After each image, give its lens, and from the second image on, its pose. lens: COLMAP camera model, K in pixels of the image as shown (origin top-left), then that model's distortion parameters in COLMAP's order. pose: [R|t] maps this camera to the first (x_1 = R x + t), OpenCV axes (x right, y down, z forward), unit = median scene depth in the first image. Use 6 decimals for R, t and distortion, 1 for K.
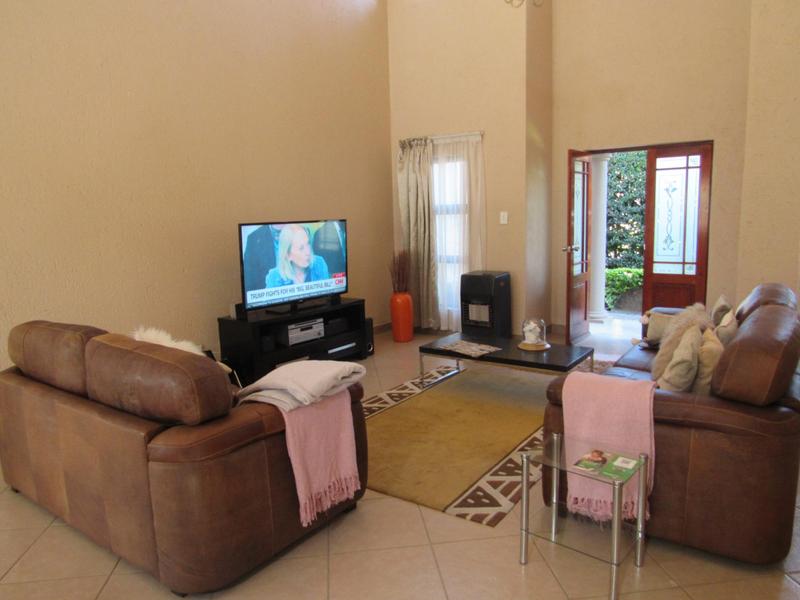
lens RADIAL K [[567.1, 0, 401.2], [0, 567.1, 299.3], [0, 0, 1]] dist [-0.039238, 0.013439]
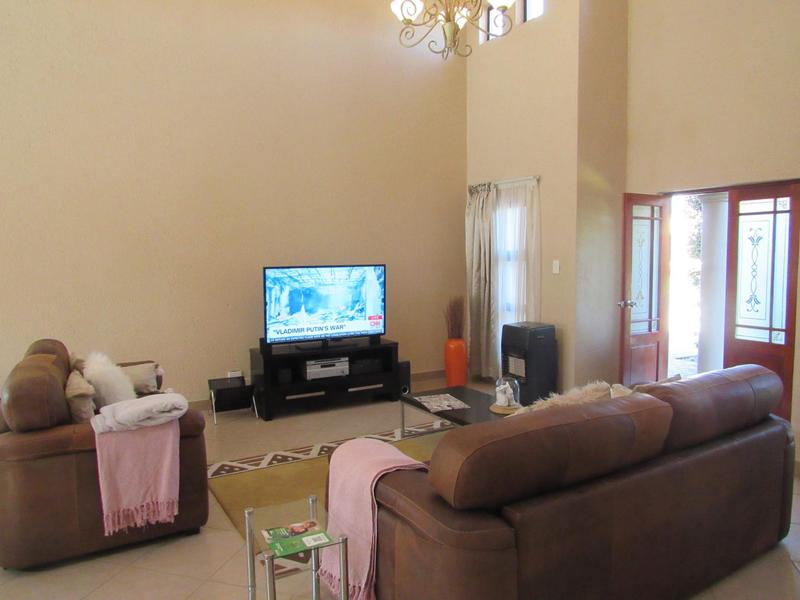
lens RADIAL K [[567.1, 0, 403.0], [0, 567.1, 299.7], [0, 0, 1]] dist [-0.039238, 0.013439]
pose [[0.919457, 0.051864, -0.389756, 0.331901], [-0.075511, 0.996102, -0.045585, -0.030532], [0.385872, 0.071344, 0.919789, 0.056692]]
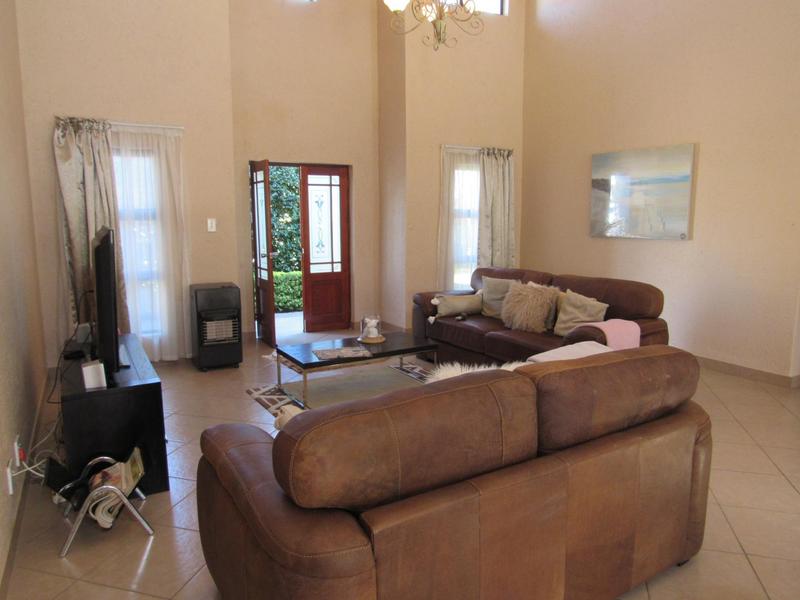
lens RADIAL K [[567.1, 0, 400.2], [0, 567.1, 299.4], [0, 0, 1]] dist [-0.039238, 0.013439]
pose [[0.391141, -0.109204, 0.913829, -0.582951], [0.127290, 0.989811, 0.063800, -0.045994], [-0.911485, 0.091367, 0.401057, 0.382383]]
